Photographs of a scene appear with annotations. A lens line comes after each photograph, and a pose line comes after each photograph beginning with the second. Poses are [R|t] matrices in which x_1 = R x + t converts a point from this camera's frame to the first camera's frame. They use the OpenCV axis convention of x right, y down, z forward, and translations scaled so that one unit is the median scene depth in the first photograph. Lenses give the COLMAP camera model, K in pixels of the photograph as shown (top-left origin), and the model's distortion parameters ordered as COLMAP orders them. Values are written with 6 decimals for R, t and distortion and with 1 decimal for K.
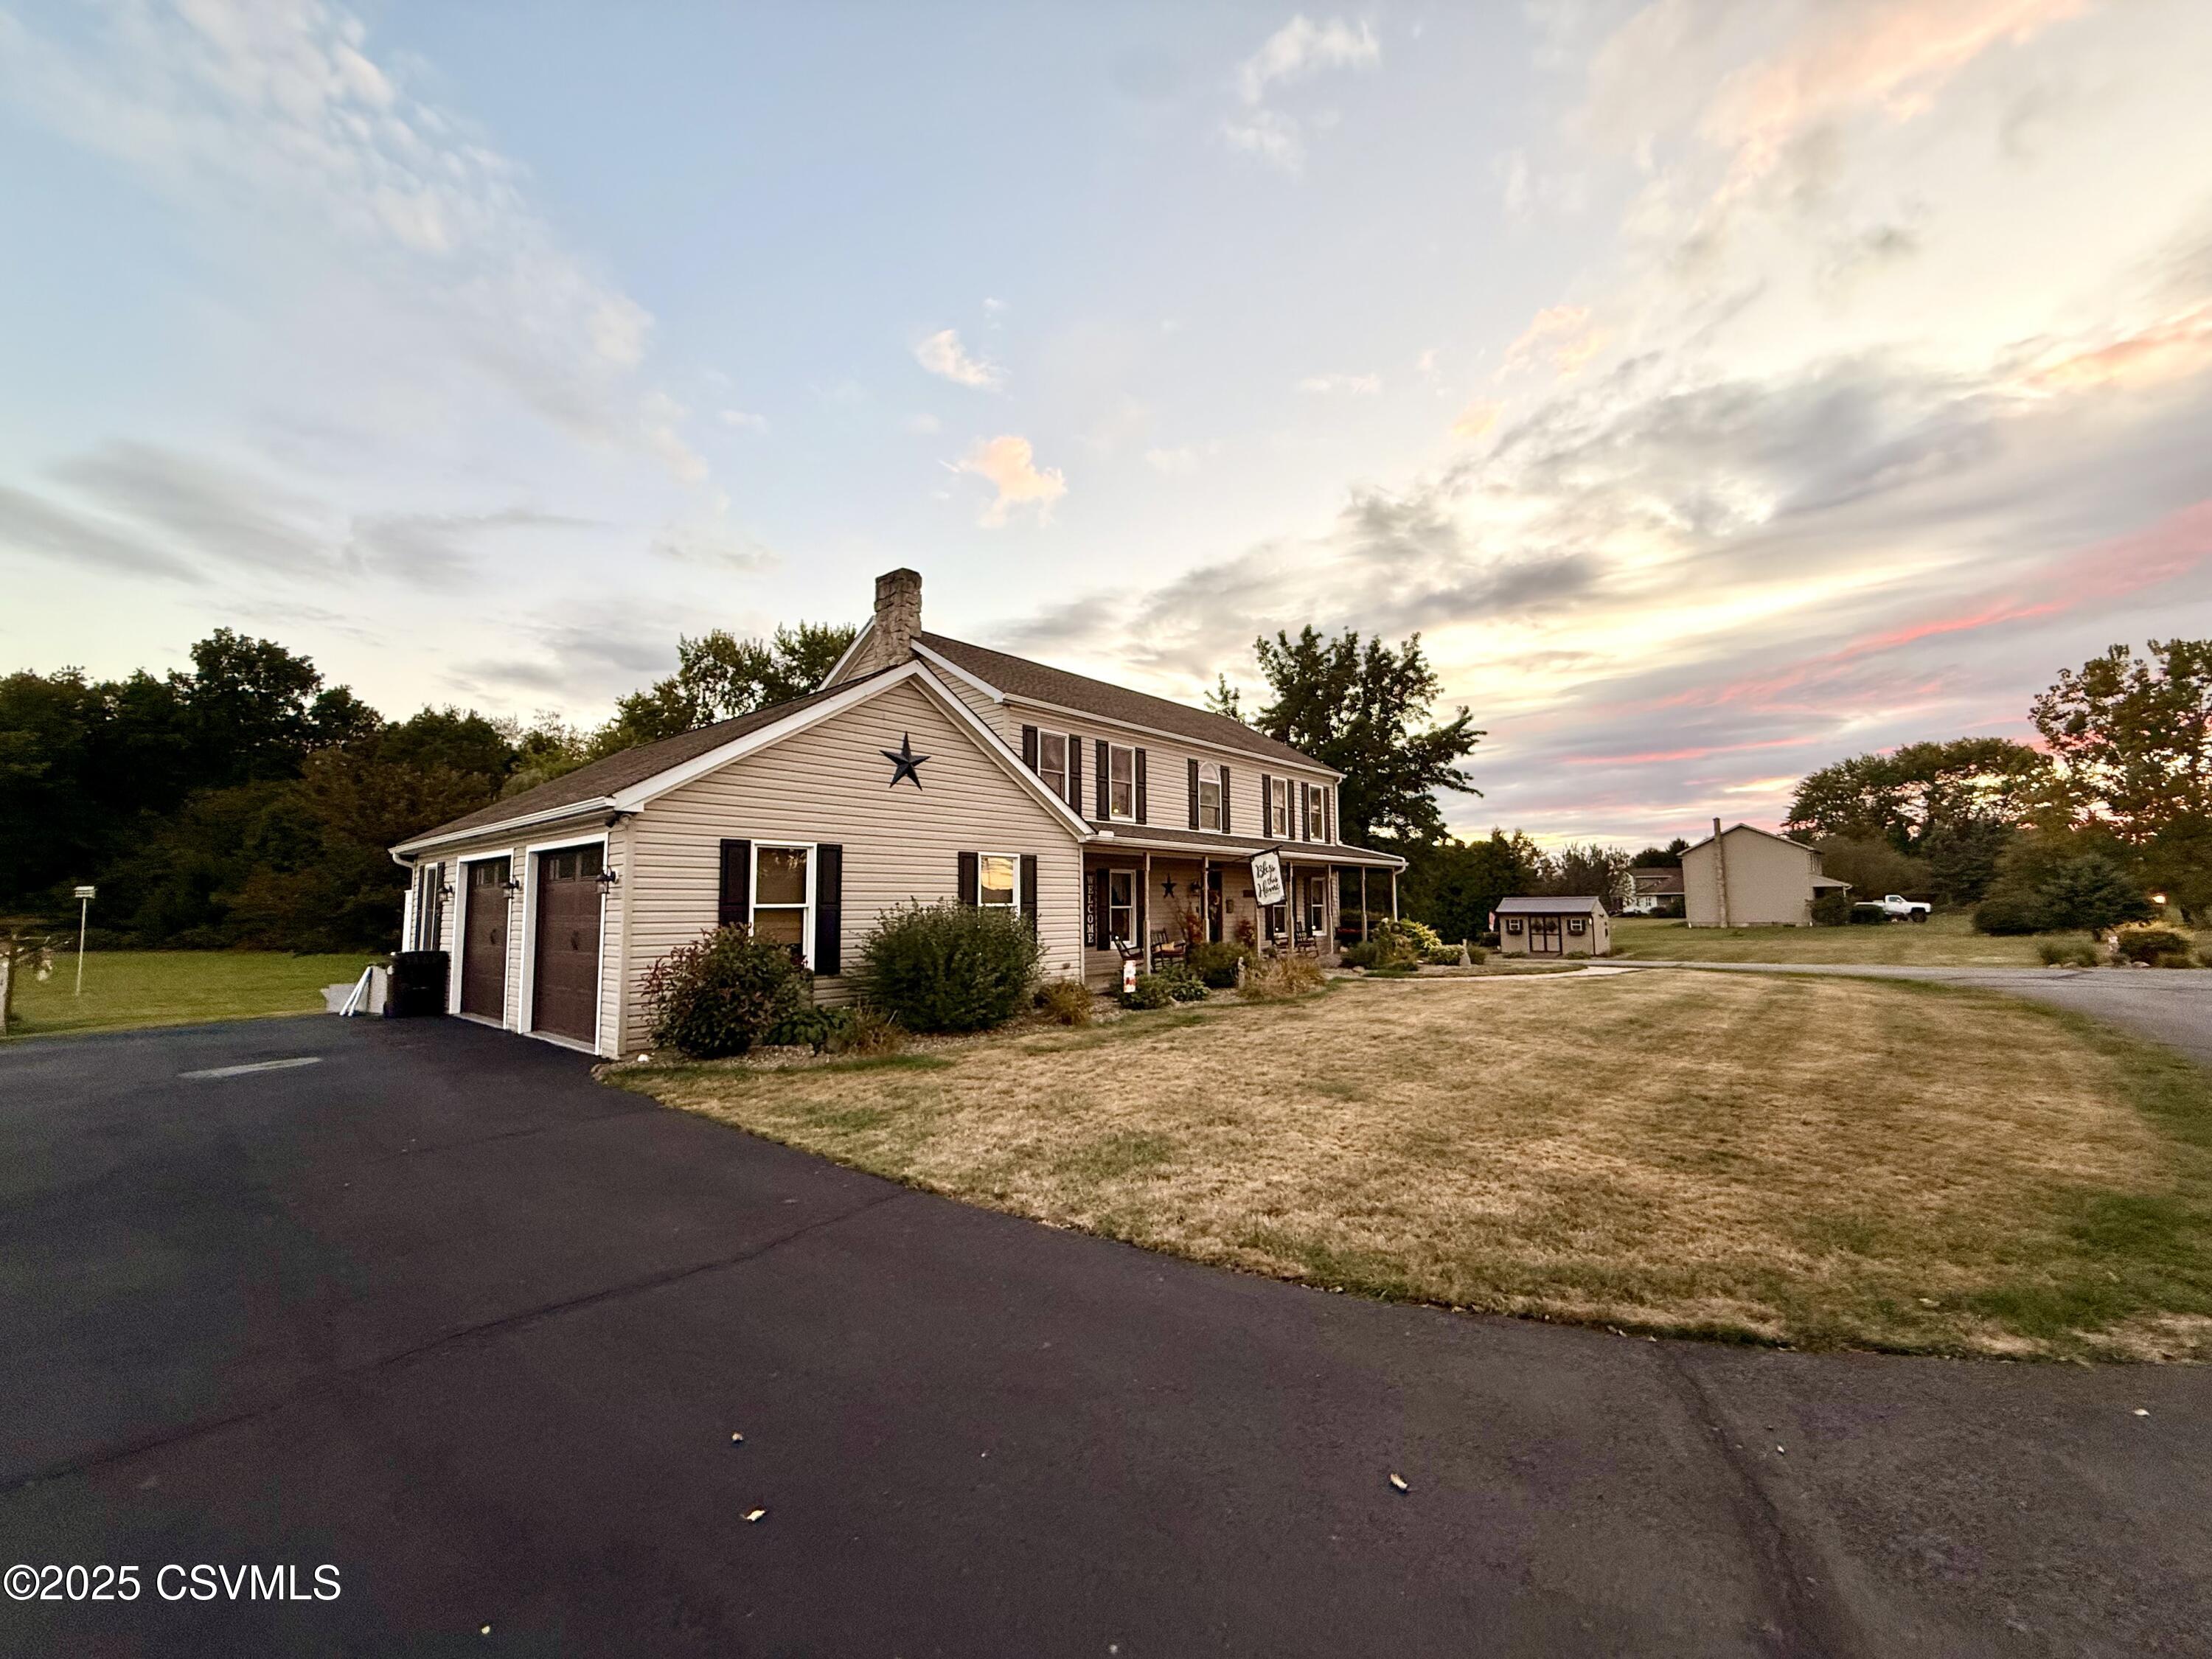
lens RADIAL K [[901.3, 0, 1097.1], [0, 901.3, 824.4], [0, 0, 1]] dist [-0.000549, -0.000001]
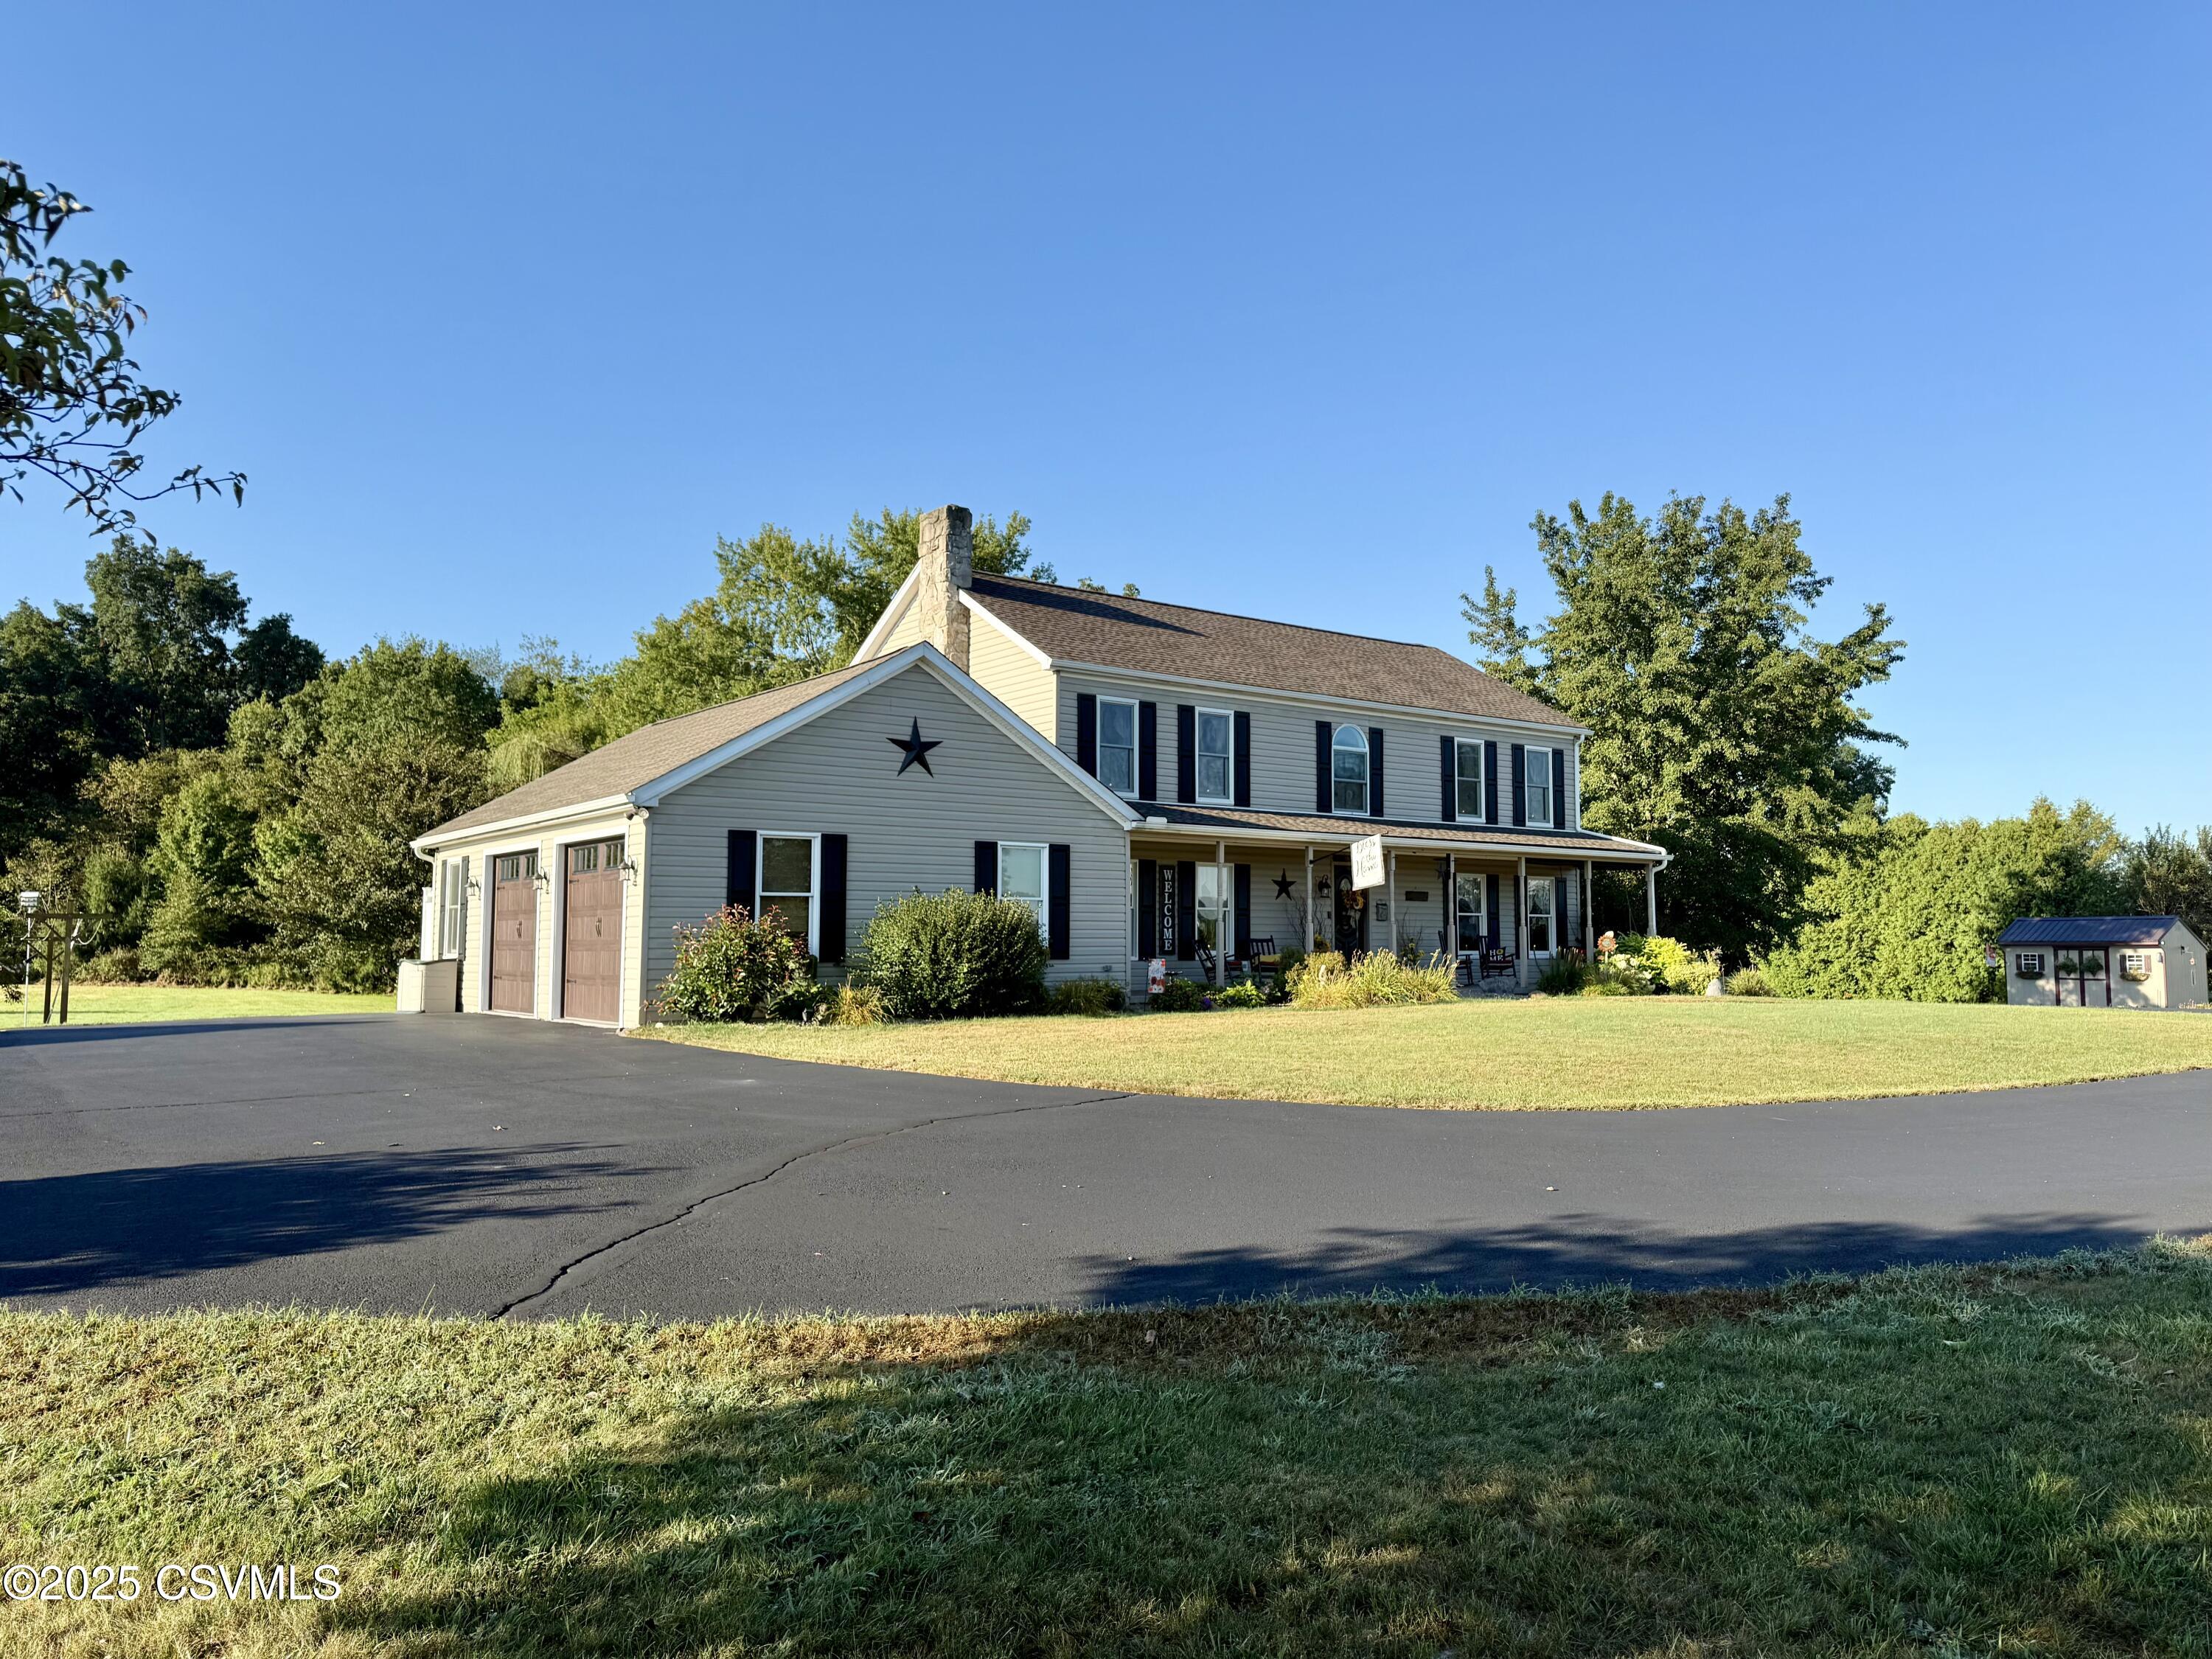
lens RADIAL K [[1590.2, 0, 1106.0], [0, 1590.2, 829.5], [0, 0, 1]] dist [0.113687, -0.143118]
pose [[0.978386, -0.007082, -0.206666, 0.354722], [0.011336, 0.999747, 0.019411, -0.014064], [0.206477, -0.021334, 0.978219, -0.655308]]
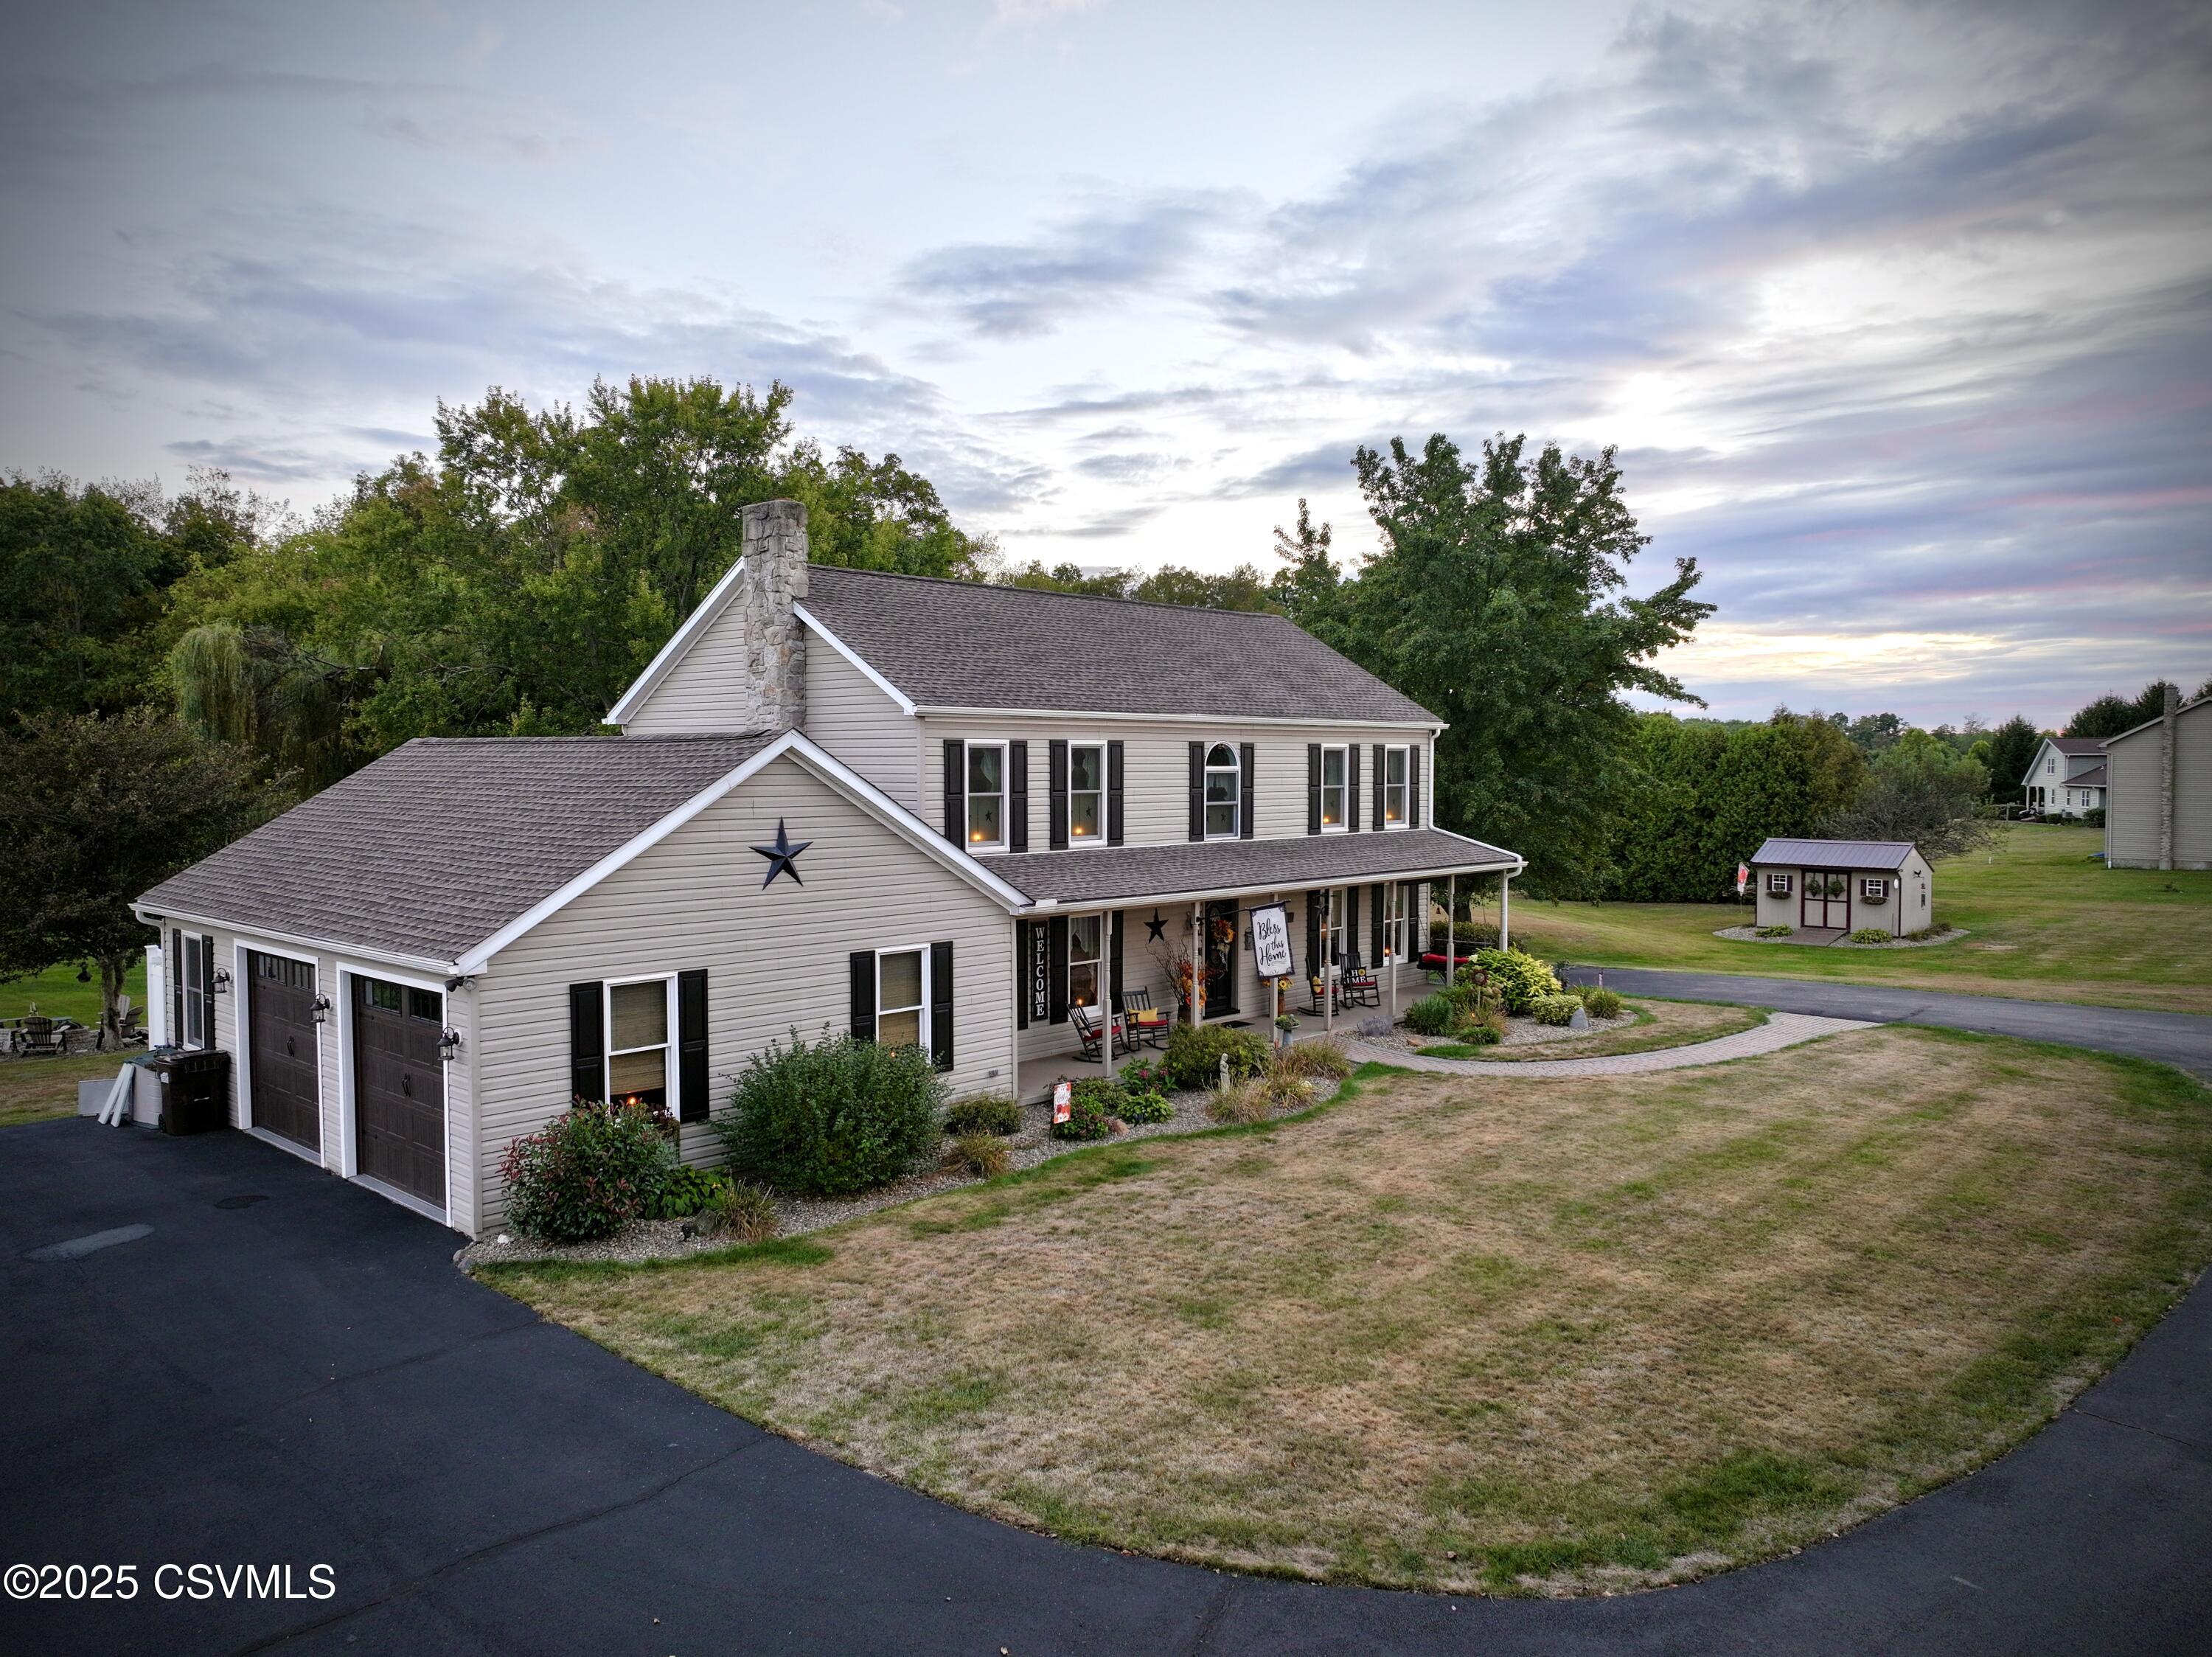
lens RADIAL K [[1601.8, 0, 1106.0], [0, 1601.8, 828.5], [0, 0, 1]] dist [0.006692, 0.000863]
pose [[0.999356, 0.006603, -0.035277, 0.138568], [-0.001697, 0.990525, 0.137320, -0.305508], [0.035850, -0.137171, 0.989898, -0.441620]]
